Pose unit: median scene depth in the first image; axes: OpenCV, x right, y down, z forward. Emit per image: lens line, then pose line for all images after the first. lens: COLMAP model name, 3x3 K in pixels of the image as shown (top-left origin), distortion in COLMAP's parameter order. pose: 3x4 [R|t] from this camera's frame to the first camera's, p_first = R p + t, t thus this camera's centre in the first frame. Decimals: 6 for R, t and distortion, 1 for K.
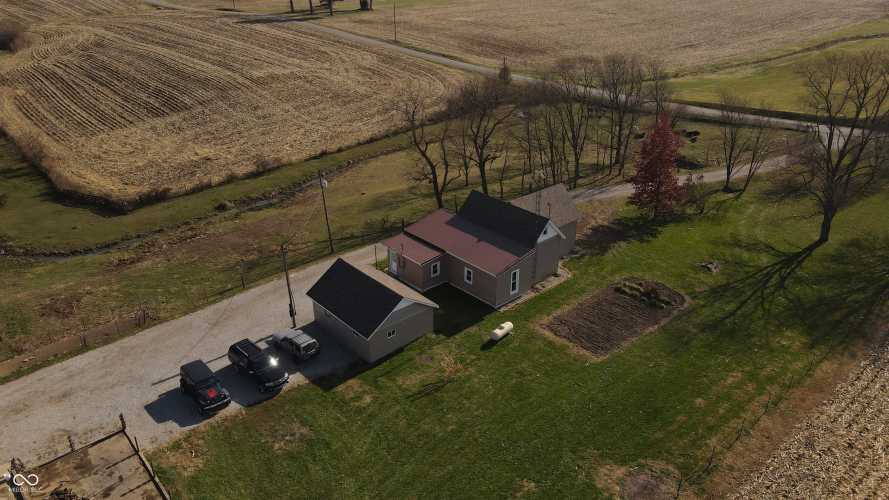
lens RADIAL K [[645.2, 0, 444.5], [0, 645.2, 250.0], [0, 0, 1]] dist [-0.003962, 0.039095]
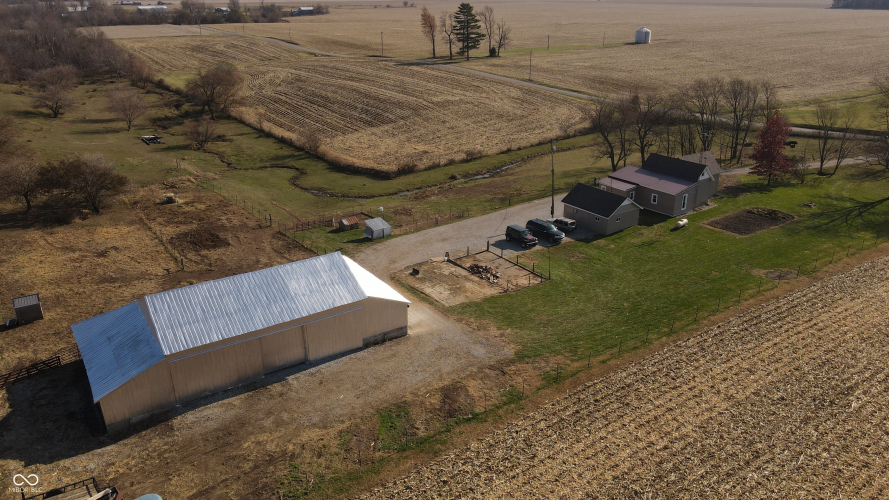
lens RADIAL K [[645.2, 0, 444.5], [0, 645.2, 250.0], [0, 0, 1]] dist [-0.003962, 0.039095]
pose [[0.993539, 0.039902, -0.106246, -0.227475], [-0.047939, 0.996090, -0.074202, 0.229842], [0.102870, 0.078816, 0.991567, -0.484347]]
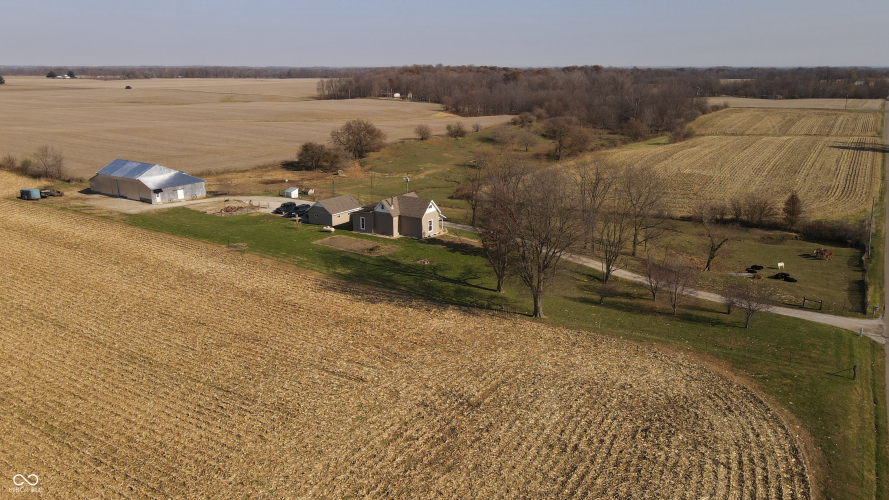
lens RADIAL K [[645.2, 0, 444.5], [0, 645.2, 250.0], [0, 0, 1]] dist [-0.003962, 0.039095]
pose [[0.263317, 0.260443, -0.928888, 1.507085], [-0.431257, 0.893081, 0.128153, -0.179683], [0.862949, 0.366845, 0.347482, 0.388642]]
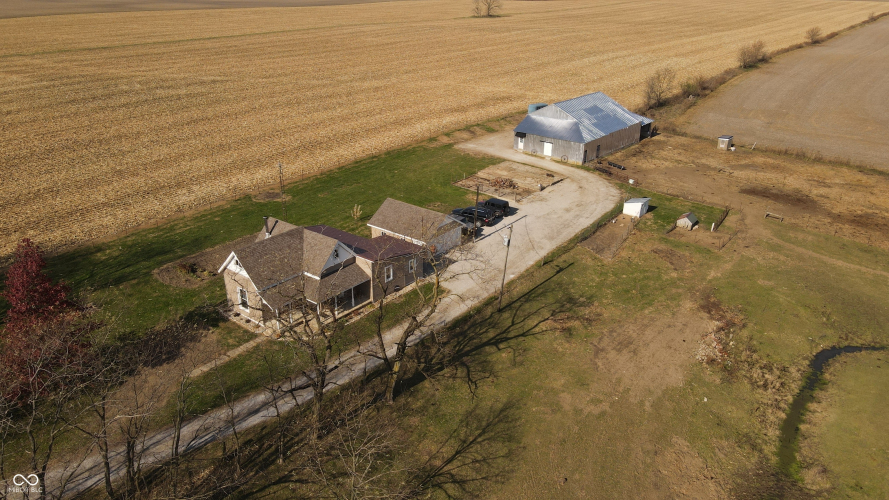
lens RADIAL K [[645.2, 0, 444.5], [0, 645.2, 250.0], [0, 0, 1]] dist [-0.003962, 0.039095]
pose [[-0.986000, 0.061582, -0.154954, 0.030510], [-0.078993, 0.645887, 0.759336, -0.627707], [0.146844, 0.760945, -0.631980, 1.286208]]
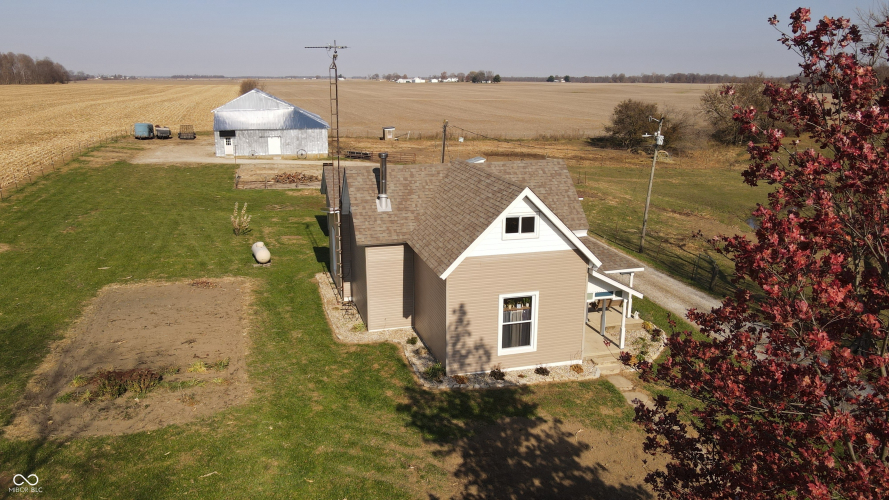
lens RADIAL K [[645.2, 0, 444.5], [0, 645.2, 250.0], [0, 0, 1]] dist [-0.003962, 0.039095]
pose [[-0.426084, 0.229895, -0.874986, 0.392156], [-0.407920, 0.814455, 0.412631, -0.155865], [0.807498, 0.532740, -0.253248, 0.871278]]
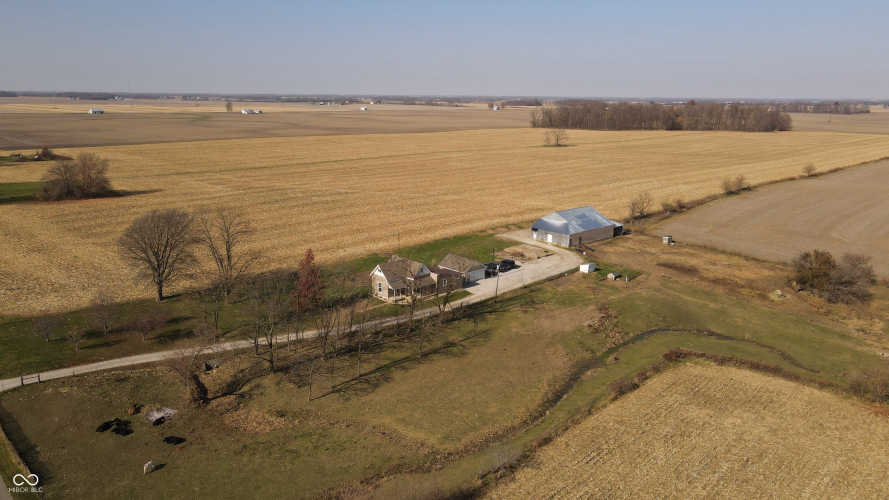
lens RADIAL K [[645.2, 0, 444.5], [0, 645.2, 250.0], [0, 0, 1]] dist [-0.003962, 0.039095]
pose [[-0.999497, -0.005402, -0.031261, 0.032072], [-0.024271, 0.764767, 0.643850, -1.154942], [0.020429, 0.644284, -0.764513, 2.030600]]
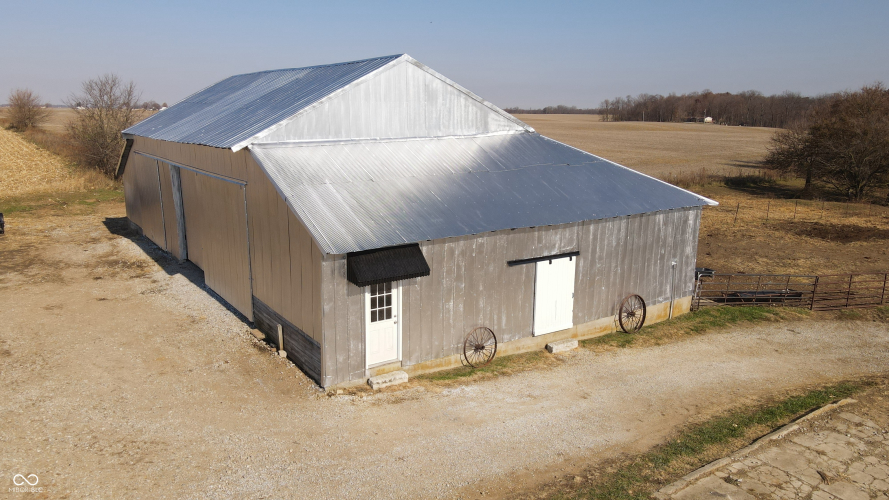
lens RADIAL K [[645.2, 0, 444.5], [0, 645.2, 250.0], [0, 0, 1]] dist [-0.003962, 0.039095]
pose [[-0.121442, 0.213921, -0.969273, -0.182267], [-0.450343, 0.858337, 0.245862, 0.178142], [0.884558, 0.466364, -0.007900, 0.282298]]
